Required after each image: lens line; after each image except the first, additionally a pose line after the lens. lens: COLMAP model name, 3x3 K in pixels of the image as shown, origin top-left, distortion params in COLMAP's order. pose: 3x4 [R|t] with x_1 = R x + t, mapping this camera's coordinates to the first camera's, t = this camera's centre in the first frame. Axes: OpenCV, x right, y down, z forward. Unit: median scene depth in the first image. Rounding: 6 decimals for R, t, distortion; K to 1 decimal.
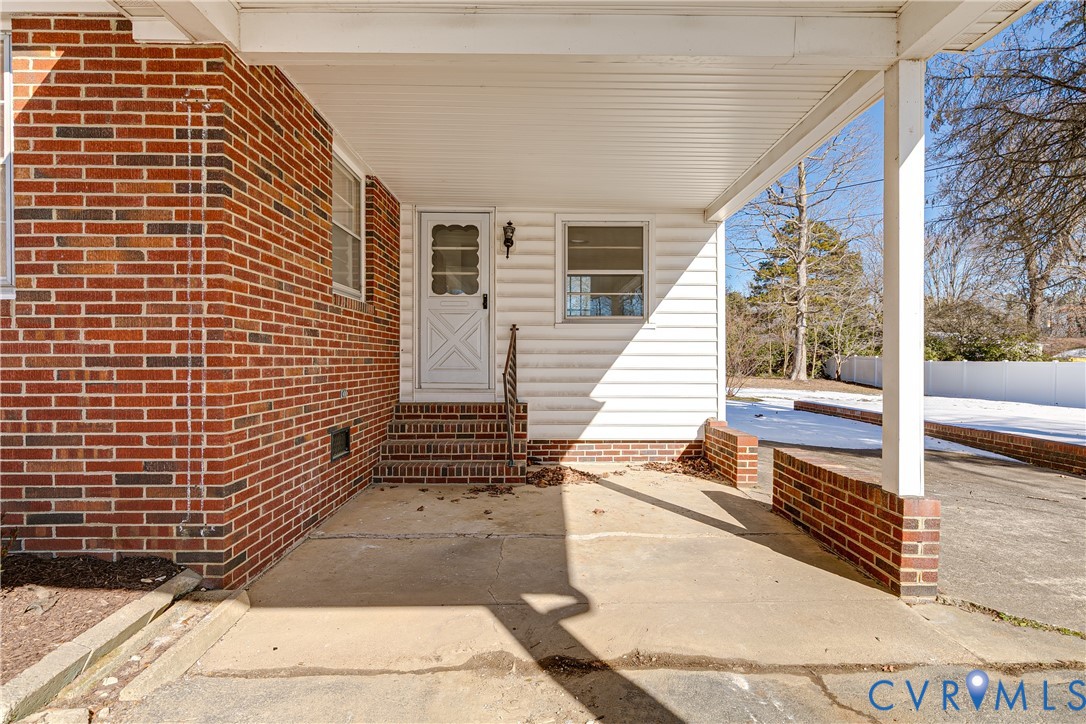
lens RADIAL K [[586.5, 0, 556.1], [0, 586.5, 366.7], [0, 0, 1]] dist [-0.002593, -0.000726]
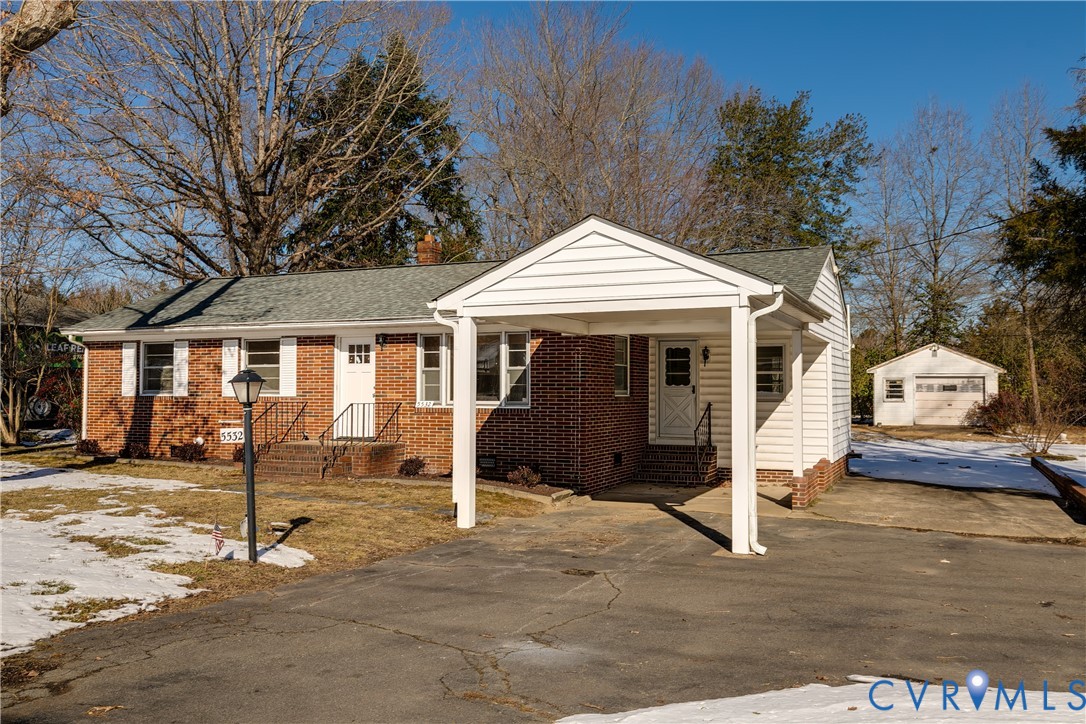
lens RADIAL K [[934.8, 0, 550.1], [0, 934.8, 356.0], [0, 0, 1]] dist [-0.004120, 0.015466]
pose [[0.907423, -0.015130, -0.419947, 0.692332], [-0.006036, 0.998779, -0.049028, -0.070337], [0.420176, 0.047024, 0.906224, -1.812790]]
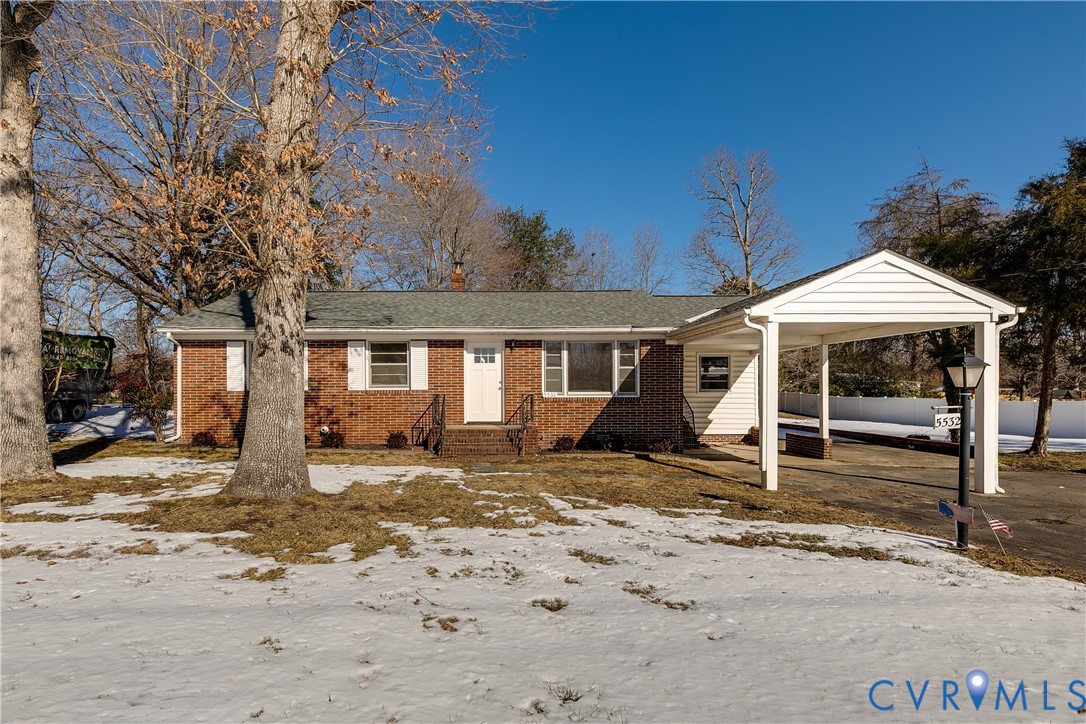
lens RADIAL K [[536.4, 0, 504.8], [0, 536.4, 391.7], [0, 0, 1]] dist [0.002359, -0.000714]
pose [[0.999965, -0.003990, 0.007421, -0.929553], [0.004057, 0.999951, -0.009043, -0.056429], [-0.007384, 0.009073, 0.999932, -1.528604]]
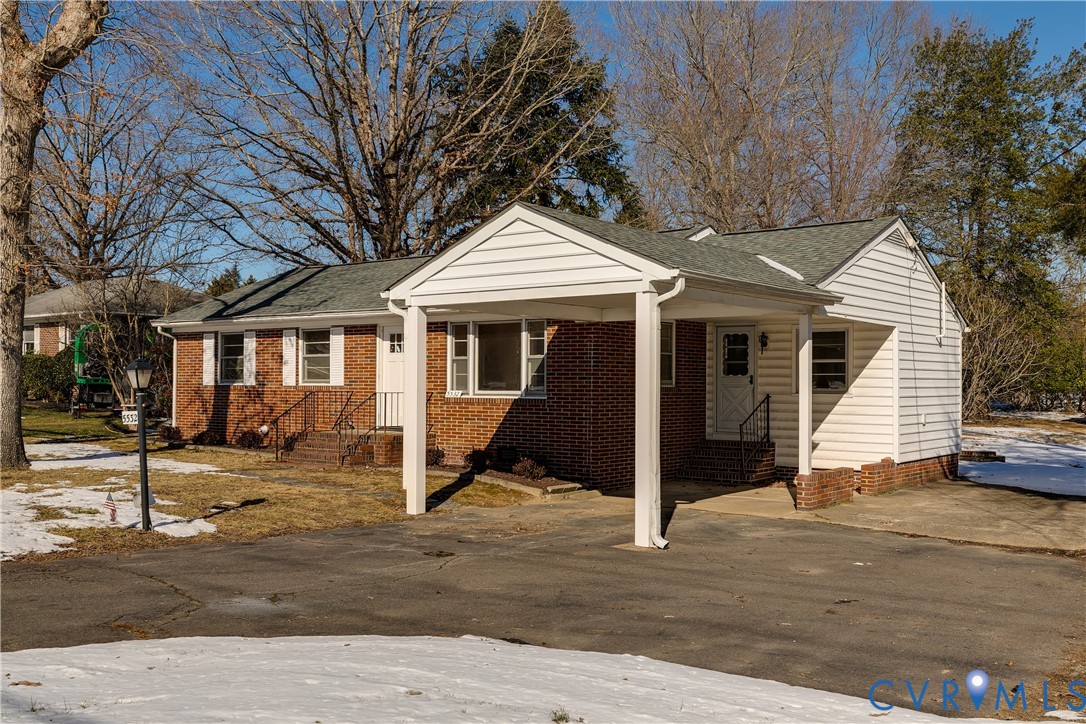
lens RADIAL K [[1067.9, 0, 541.5], [0, 1067.9, 365.5], [0, 0, 1]] dist [0.003751, 0.000000]
pose [[0.774451, -0.007701, -0.632587, 1.320354], [-0.011469, 0.999591, -0.026210, -0.065891], [0.632530, 0.027553, 0.774046, -1.696868]]
